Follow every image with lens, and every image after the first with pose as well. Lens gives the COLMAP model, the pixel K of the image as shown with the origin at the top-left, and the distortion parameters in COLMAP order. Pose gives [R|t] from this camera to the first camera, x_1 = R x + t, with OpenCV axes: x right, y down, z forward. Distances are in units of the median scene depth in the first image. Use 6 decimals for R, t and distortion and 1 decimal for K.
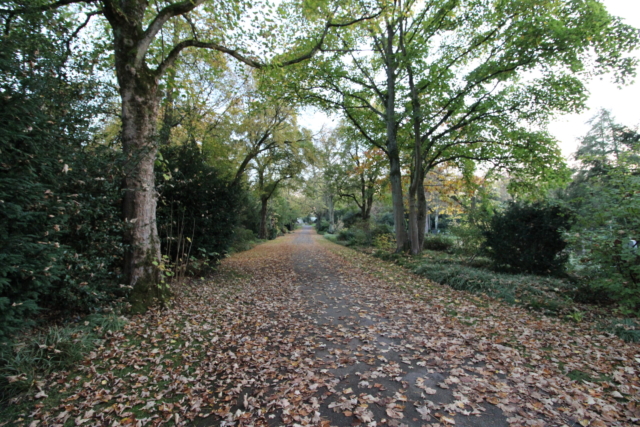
lens RADIAL K [[308.1, 0, 317.6], [0, 308.1, 208.2], [0, 0, 1]] dist [0.038577, -0.024447]
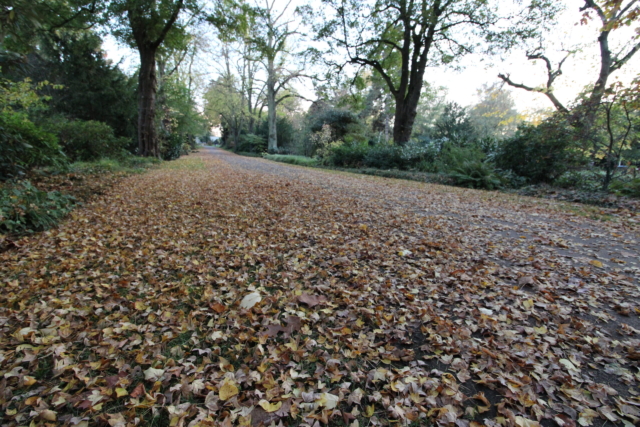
lens RADIAL K [[308.1, 0, 317.6], [0, 308.1, 208.2], [0, 0, 1]] dist [0.038577, -0.024447]
pose [[0.946554, -0.013403, 0.322268, -0.117746], [-0.062431, 0.972628, 0.223822, 0.069130], [-0.316447, -0.231979, 0.919808, 0.628215]]
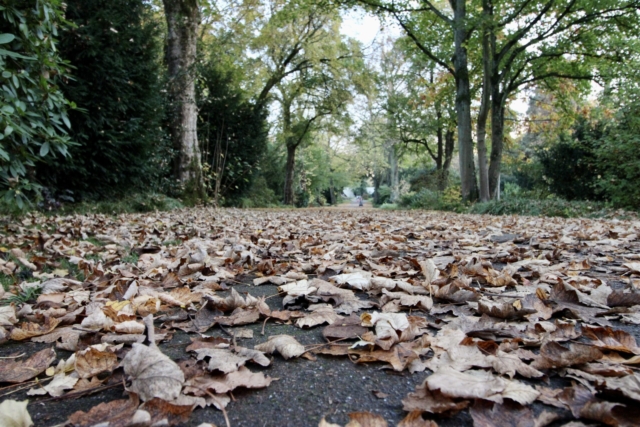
lens RADIAL K [[522.6, 0, 320.0], [0, 522.6, 213.5], [0, 0, 1]] dist [0.002480, 0.001456]
pose [[0.993339, 0.020444, -0.113402, 0.025355], [-0.012129, 0.997219, 0.073534, 0.035190], [0.114590, -0.071669, 0.990824, -0.155296]]
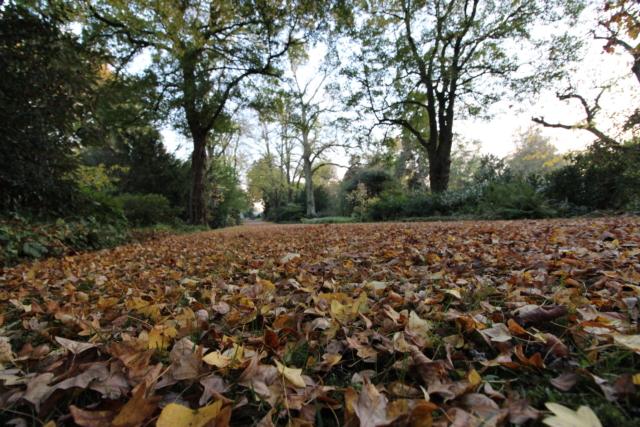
lens RADIAL K [[308.1, 0, 317.6], [0, 308.1, 208.2], [0, 0, 1]] dist [0.038577, -0.024447]
pose [[0.978974, -0.029386, 0.201860, -0.117272], [0.027573, 0.999550, 0.011786, 0.084150], [-0.202115, -0.005973, 0.979344, 0.626826]]
